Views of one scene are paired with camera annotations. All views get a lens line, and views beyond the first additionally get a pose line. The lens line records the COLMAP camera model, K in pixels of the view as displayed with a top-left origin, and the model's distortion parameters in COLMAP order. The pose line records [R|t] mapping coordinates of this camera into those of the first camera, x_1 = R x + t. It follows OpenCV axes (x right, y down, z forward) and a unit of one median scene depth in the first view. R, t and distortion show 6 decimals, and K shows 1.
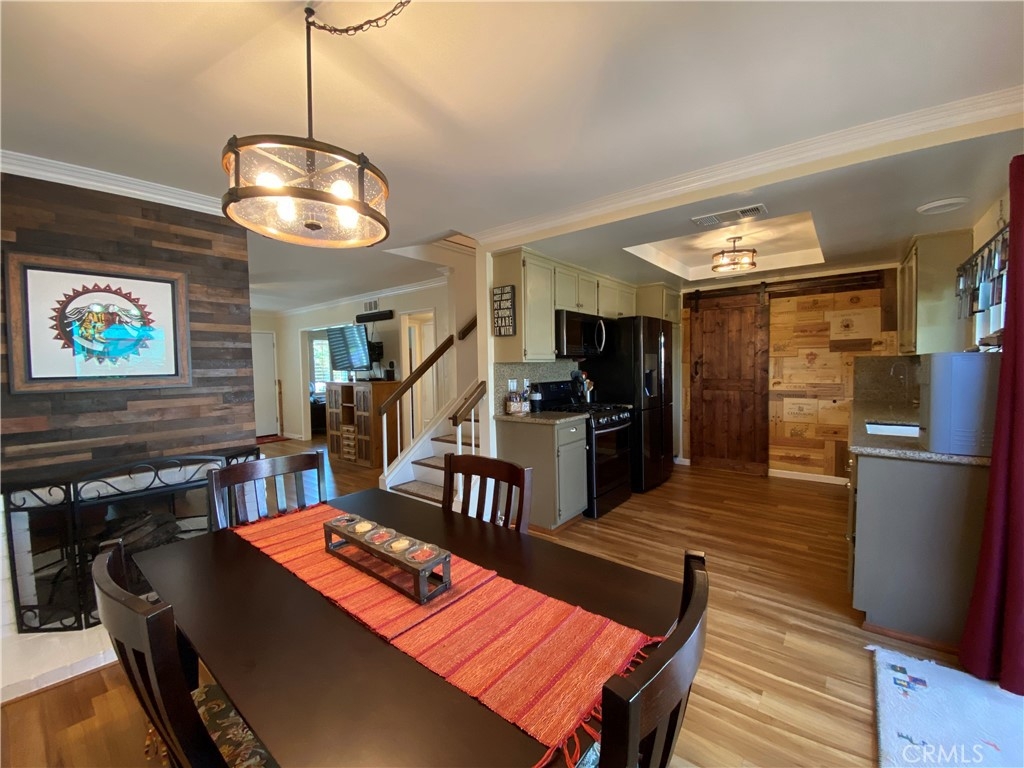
lens RADIAL K [[416.8, 0, 512.1], [0, 416.8, 377.4], [0, 0, 1]] dist [0.015151, -0.019291]
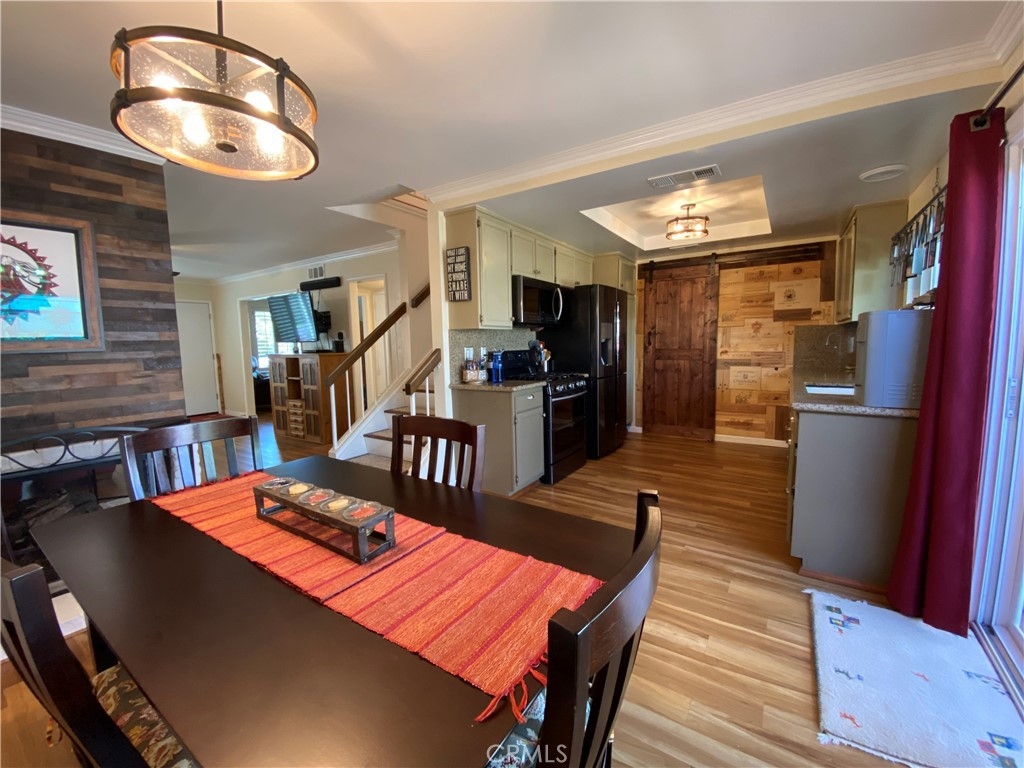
lens RADIAL K [[416.8, 0, 512.1], [0, 416.8, 377.4], [0, 0, 1]] dist [0.015151, -0.019291]
pose [[0.995136, -0.009661, 0.098031, 0.007353], [0.004329, 0.998507, 0.054456, 0.022695], [-0.098411, -0.053767, 0.993692, 0.020078]]
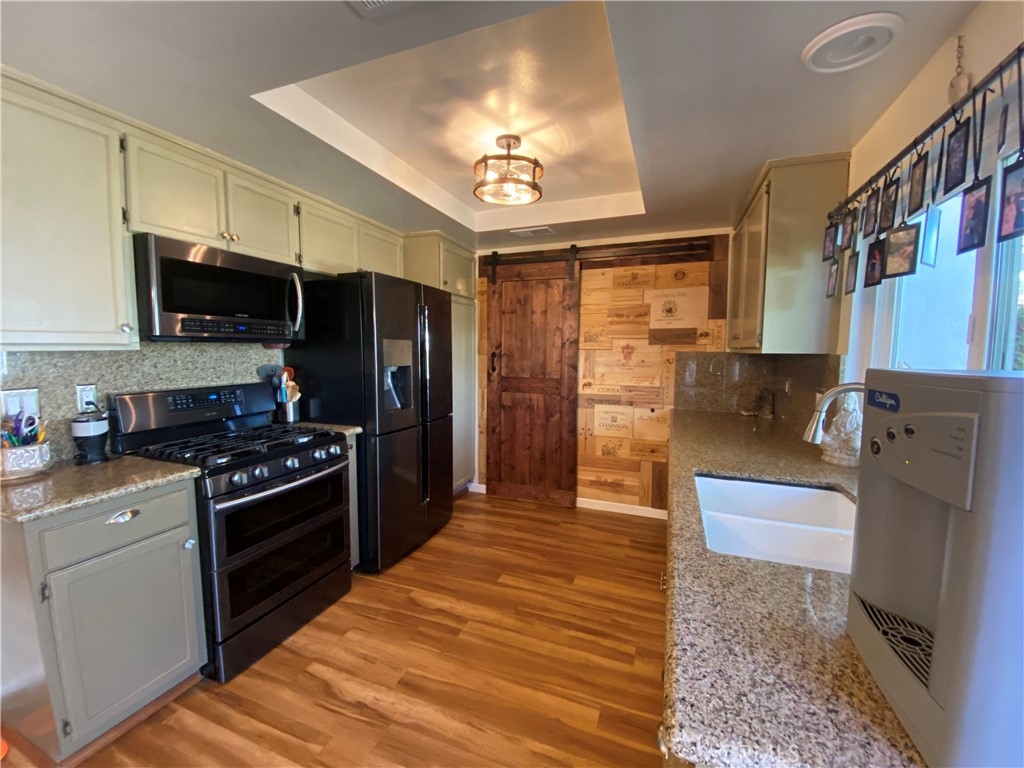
lens RADIAL K [[416.8, 0, 512.1], [0, 416.8, 377.4], [0, 0, 1]] dist [0.015151, -0.019291]
pose [[0.946208, 0.002493, 0.323549, 0.344452], [-0.014348, 0.999310, 0.034260, -0.029268], [-0.323240, -0.037059, 0.945591, 0.443561]]
